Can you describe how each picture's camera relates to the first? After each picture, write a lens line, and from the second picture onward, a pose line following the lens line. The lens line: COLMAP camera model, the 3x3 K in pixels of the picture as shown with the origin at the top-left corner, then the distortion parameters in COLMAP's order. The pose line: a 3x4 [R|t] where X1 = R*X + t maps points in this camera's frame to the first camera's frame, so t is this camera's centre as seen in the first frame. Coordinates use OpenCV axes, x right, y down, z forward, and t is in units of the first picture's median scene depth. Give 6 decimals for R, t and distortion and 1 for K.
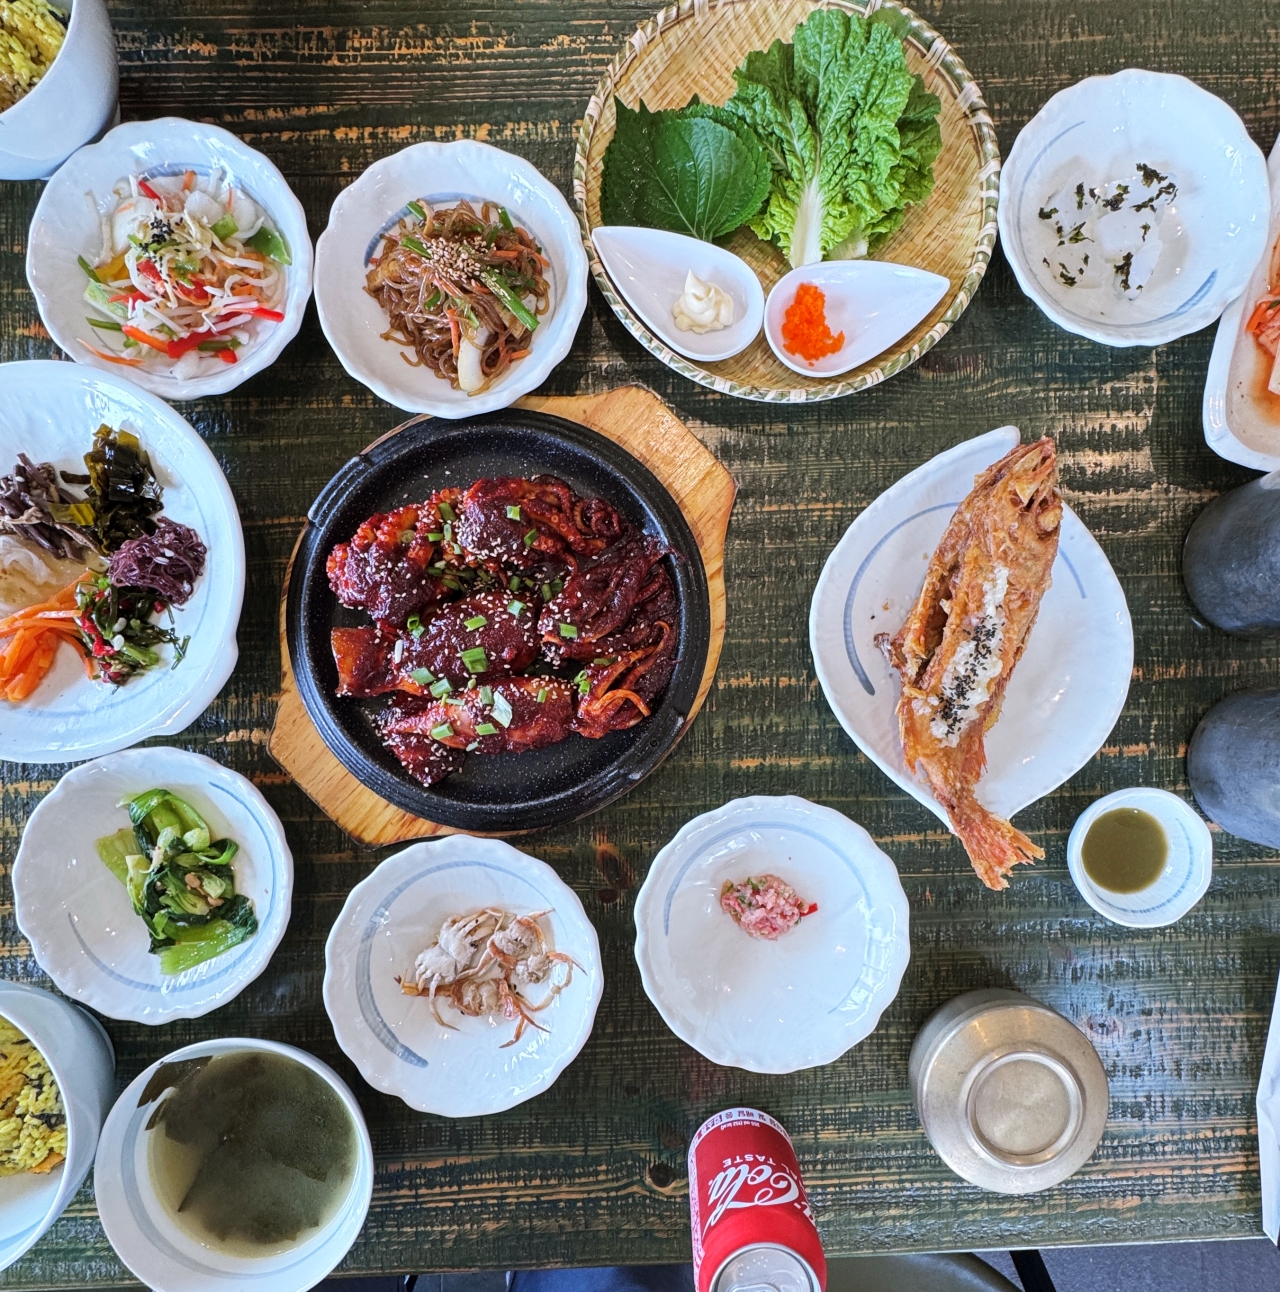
lens RADIAL K [[692.4, 0, 640.8], [0, 692.4, 652.3], [0, 0, 1]] dist [-0.003121, -0.000194]
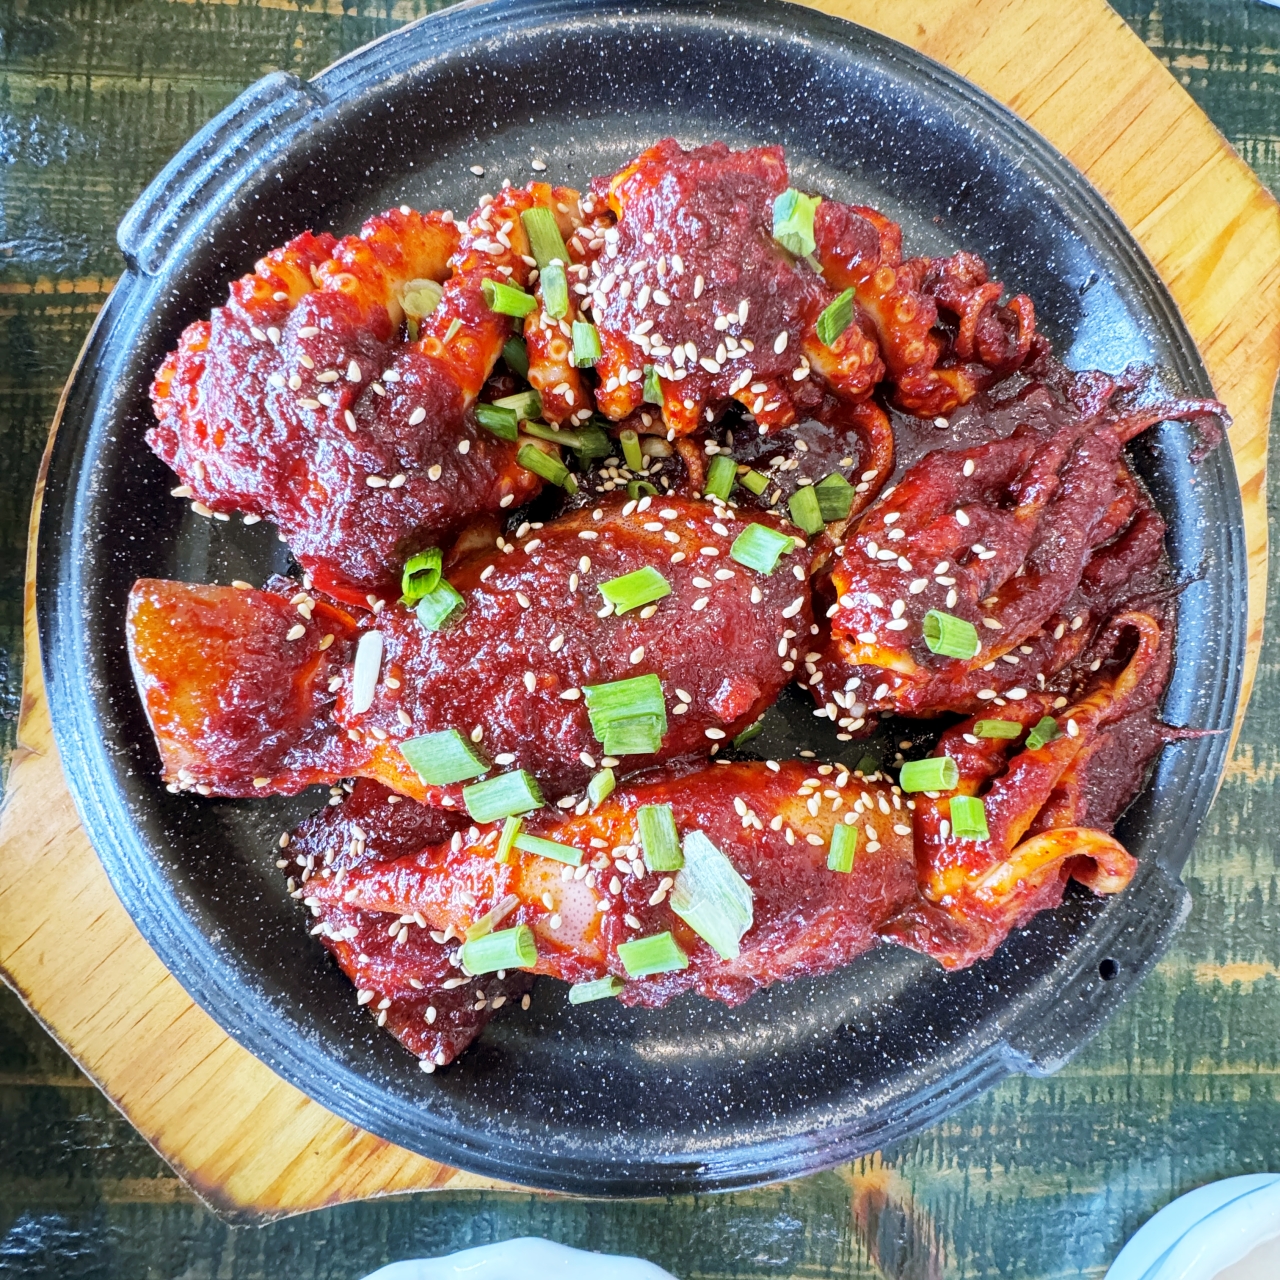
lens RADIAL K [[663.2, 0, 629.5], [0, 663.2, 596.2], [0, 0, 1]] dist [0.000116, -0.001810]
pose [[0.998008, 0.056110, 0.028846, -0.236819], [-0.055579, 0.998276, -0.018891, -0.032924], [-0.029856, 0.017250, 0.999405, 0.680370]]
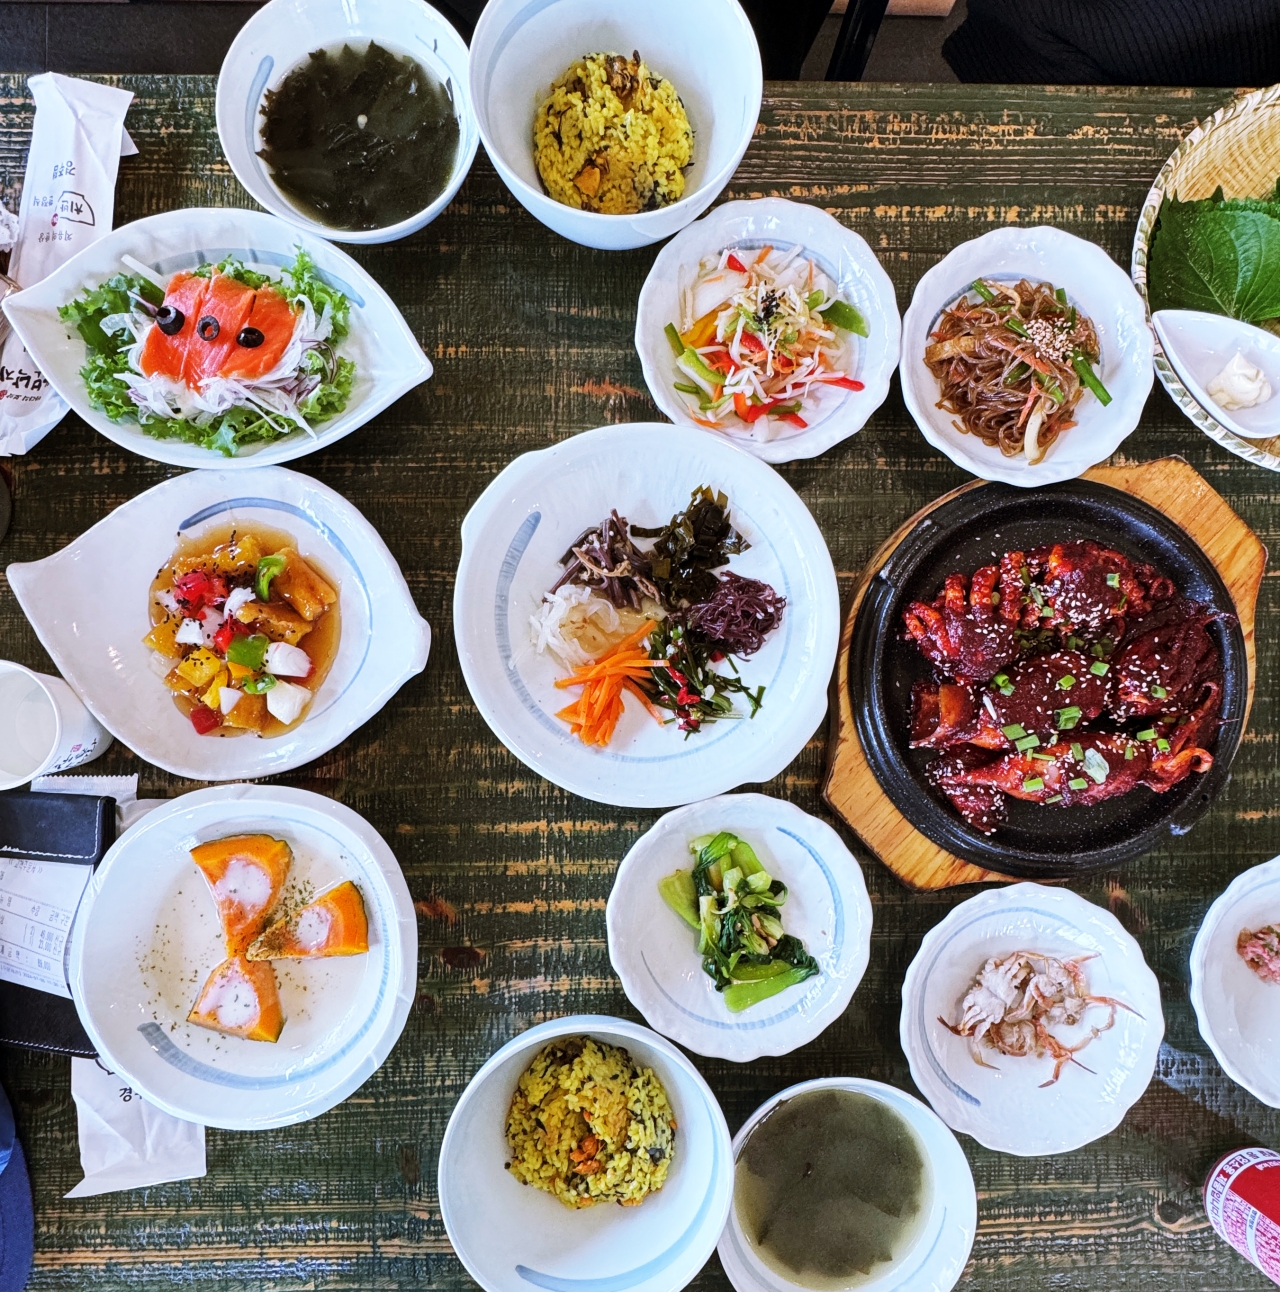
lens RADIAL K [[692.4, 0, 637.3], [0, 692.4, 652.0], [0, 0, 1]] dist [-0.003121, -0.000194]
pose [[0.999712, 0.022163, 0.009250, -0.861448], [-0.022003, 0.999612, -0.017062, -0.053861], [-0.009624, 0.016854, 0.999812, -0.046167]]
